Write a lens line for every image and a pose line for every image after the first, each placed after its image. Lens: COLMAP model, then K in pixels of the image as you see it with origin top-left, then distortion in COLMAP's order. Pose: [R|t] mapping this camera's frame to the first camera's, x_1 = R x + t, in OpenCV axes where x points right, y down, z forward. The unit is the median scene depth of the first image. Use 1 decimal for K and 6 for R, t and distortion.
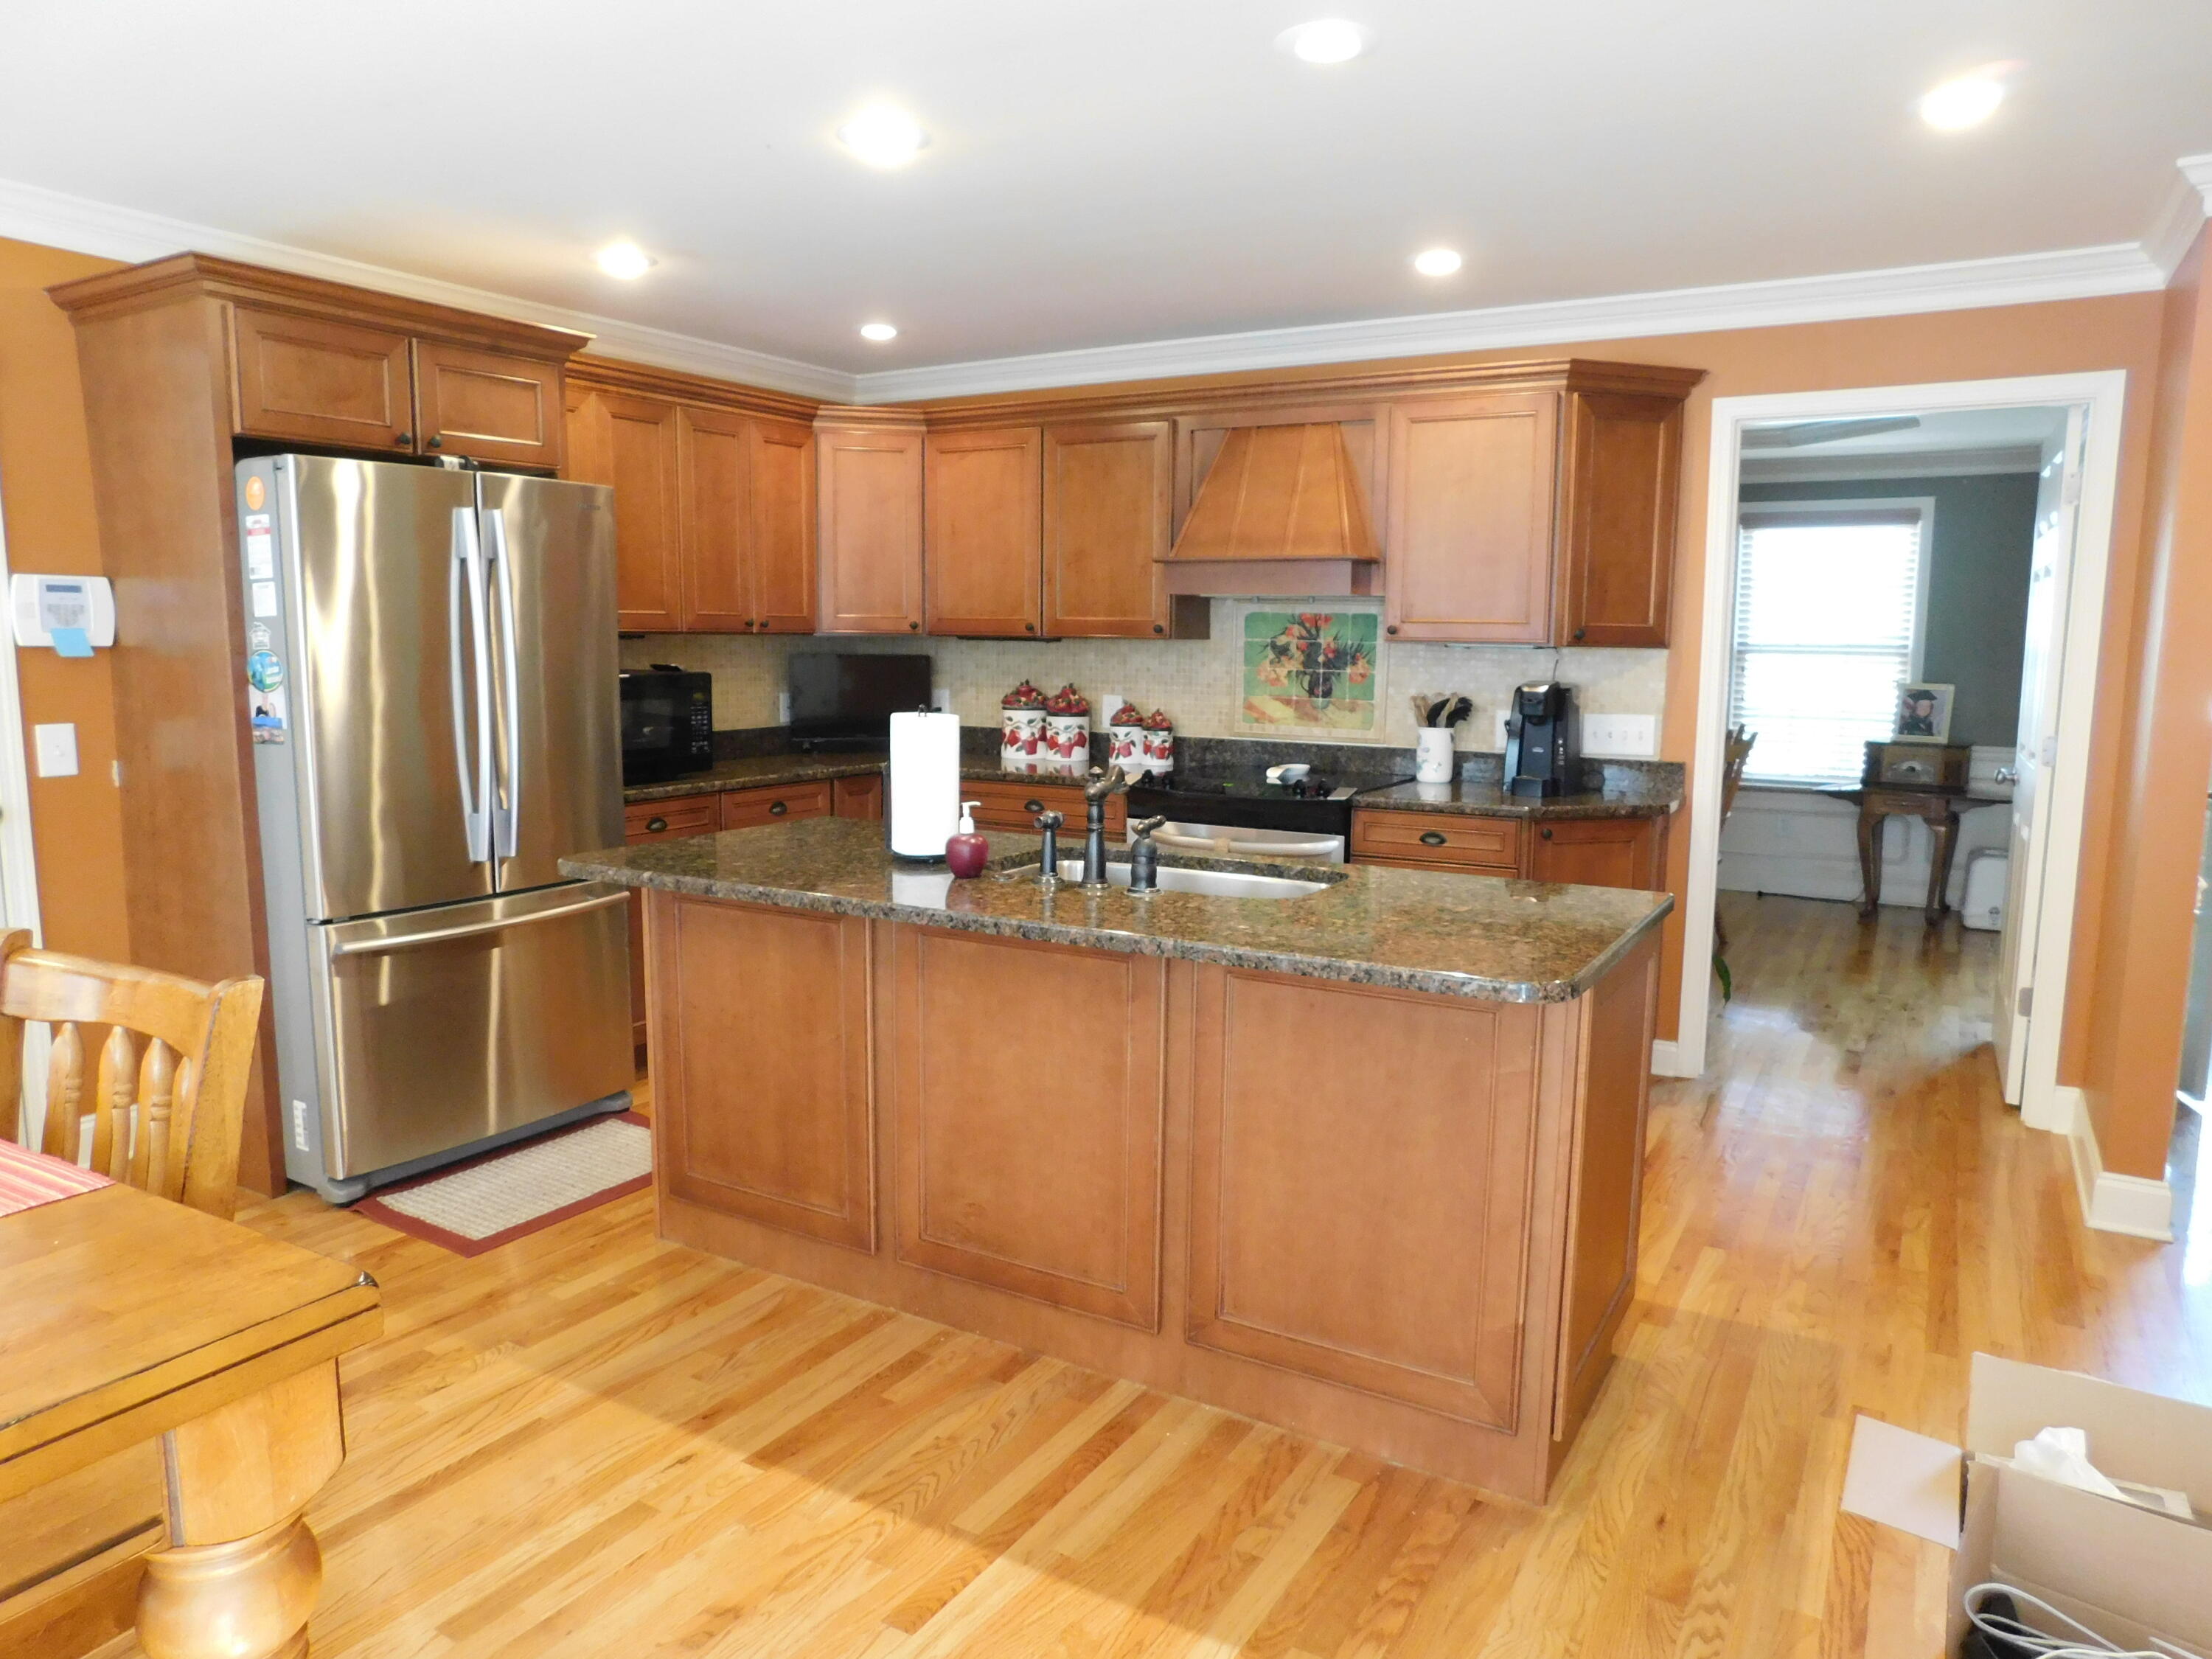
lens RADIAL K [[1460.4, 0, 1101.4], [0, 1460.4, 821.2], [0, 0, 1]] dist [-0.005712, 0.000606]
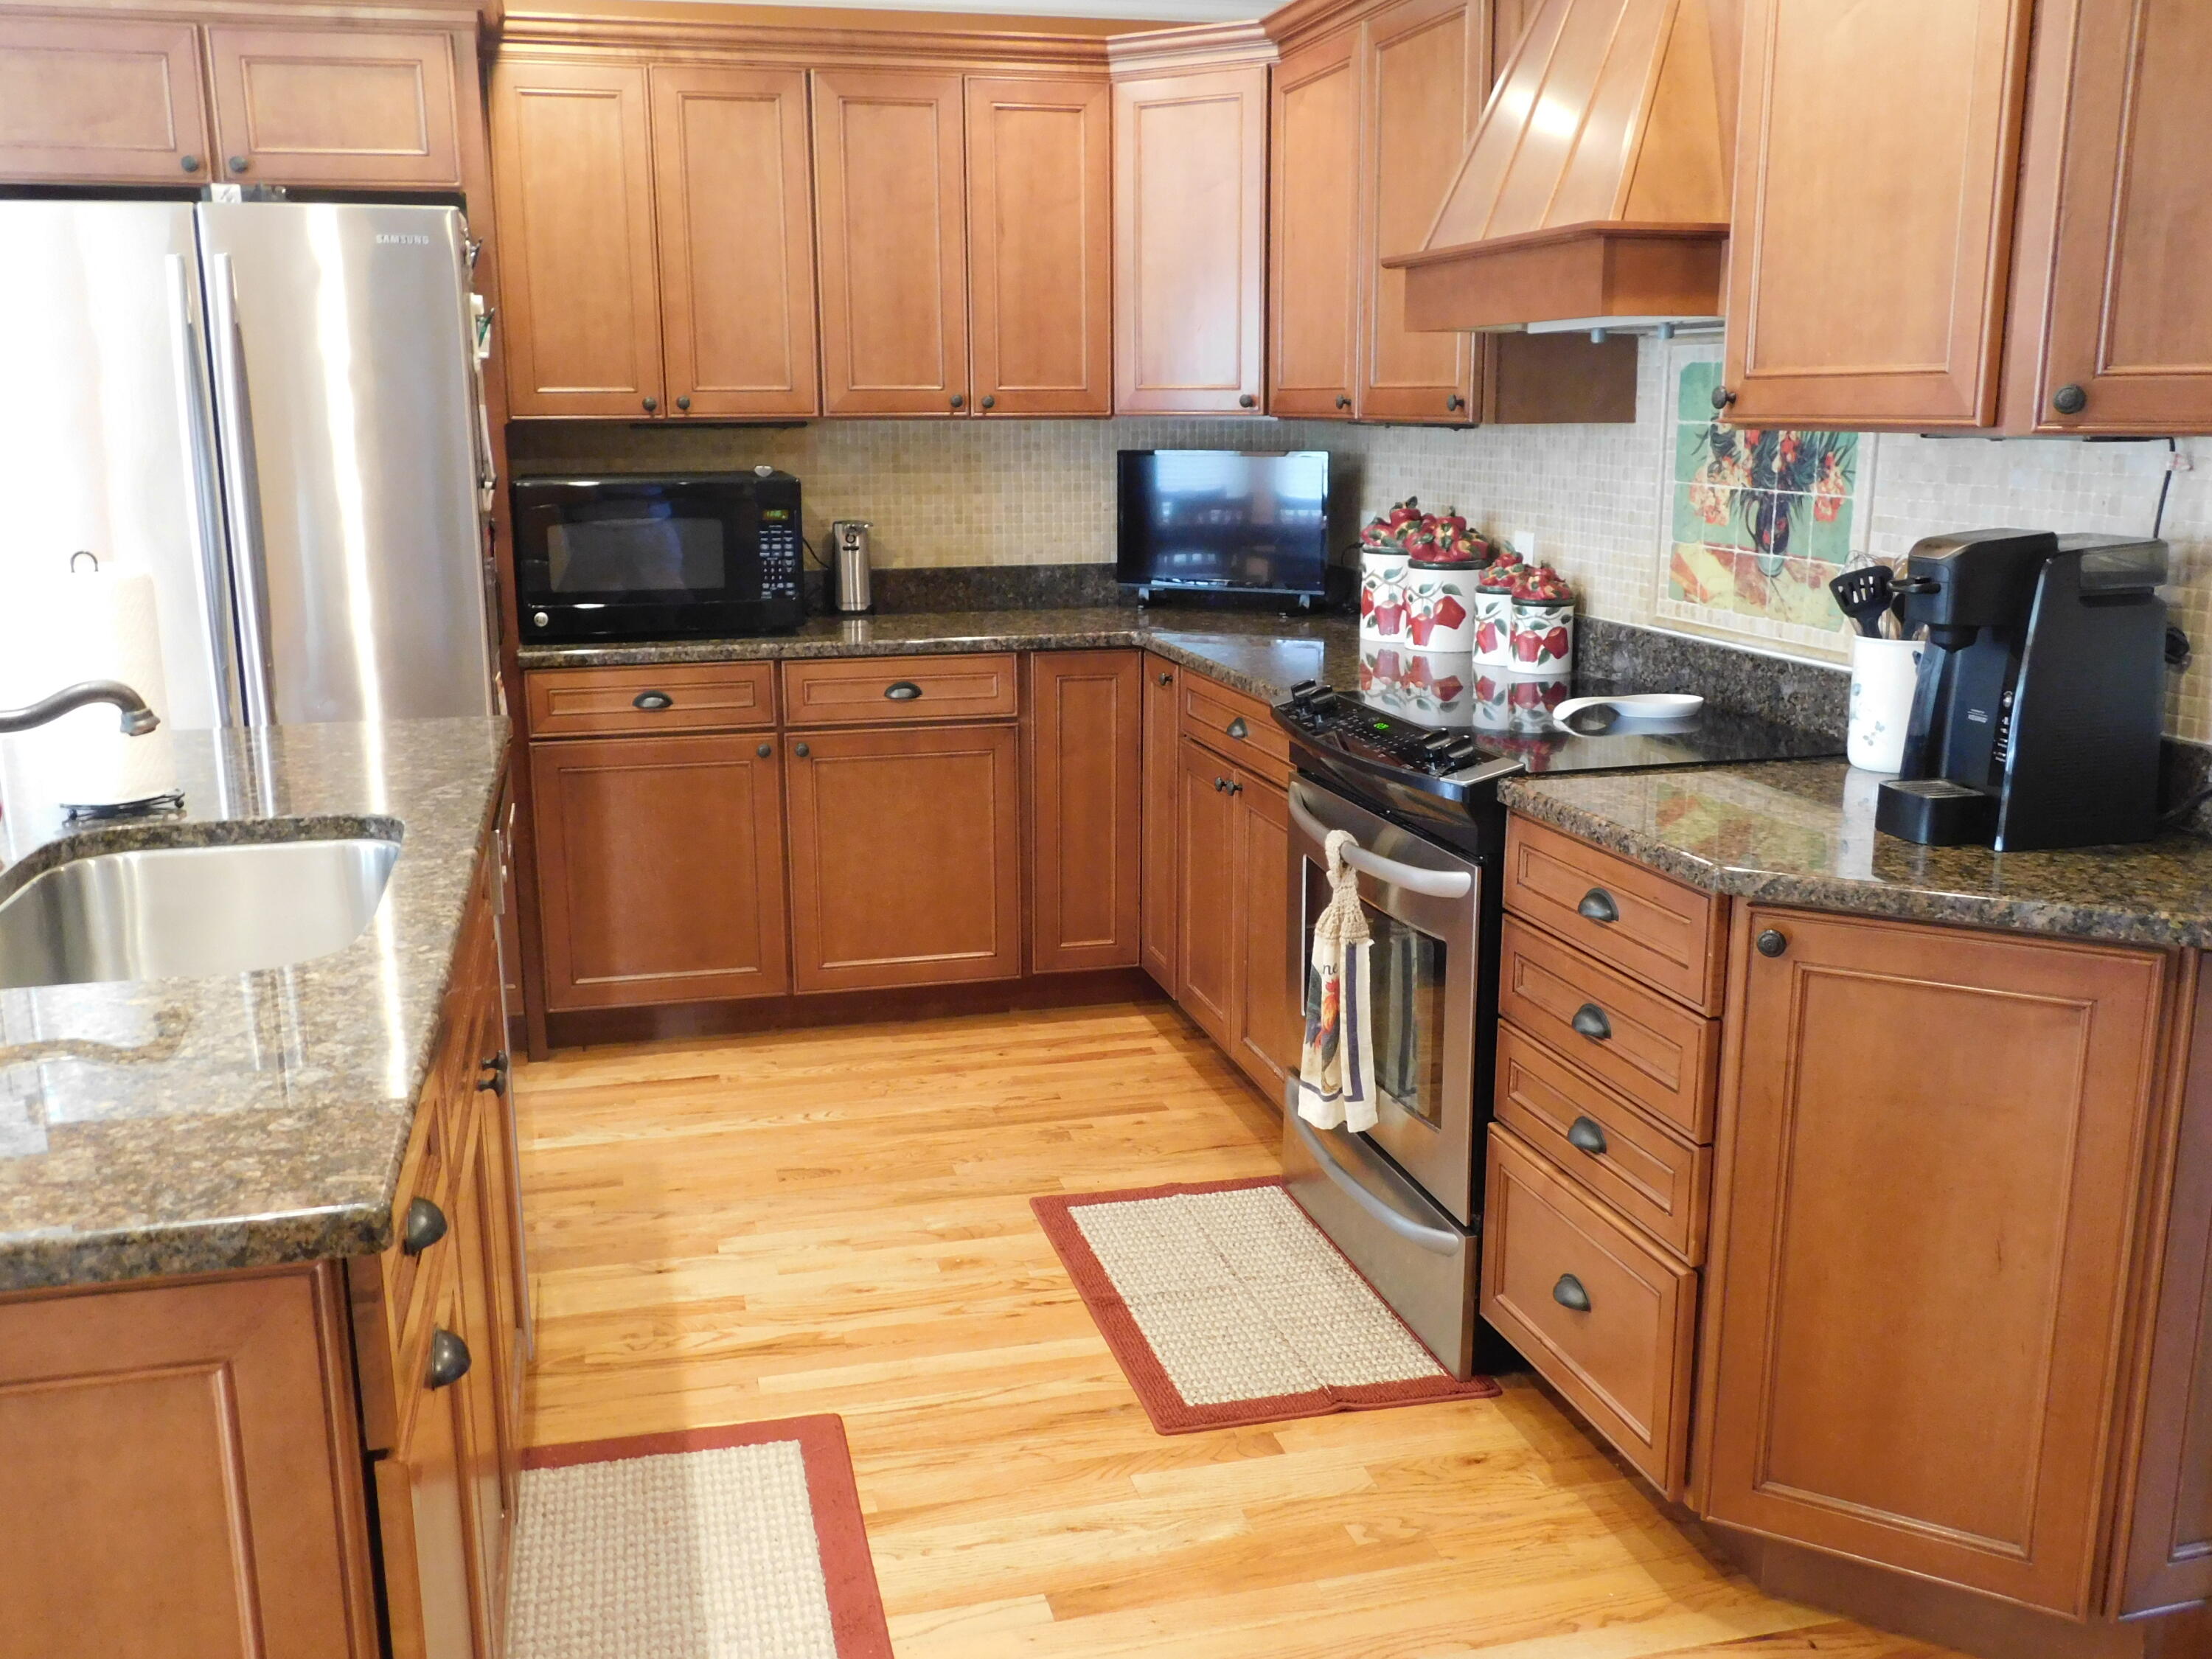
lens RADIAL K [[1965.0, 0, 1102.0], [0, 1965.0, 845.9], [0, 0, 1]] dist [-0.000413, 0.017695]
pose [[0.704961, 0.142652, -0.694753, 0.437486], [-0.079453, 0.989282, 0.122507, -0.052527], [0.704782, -0.031163, 0.708739, 0.420606]]
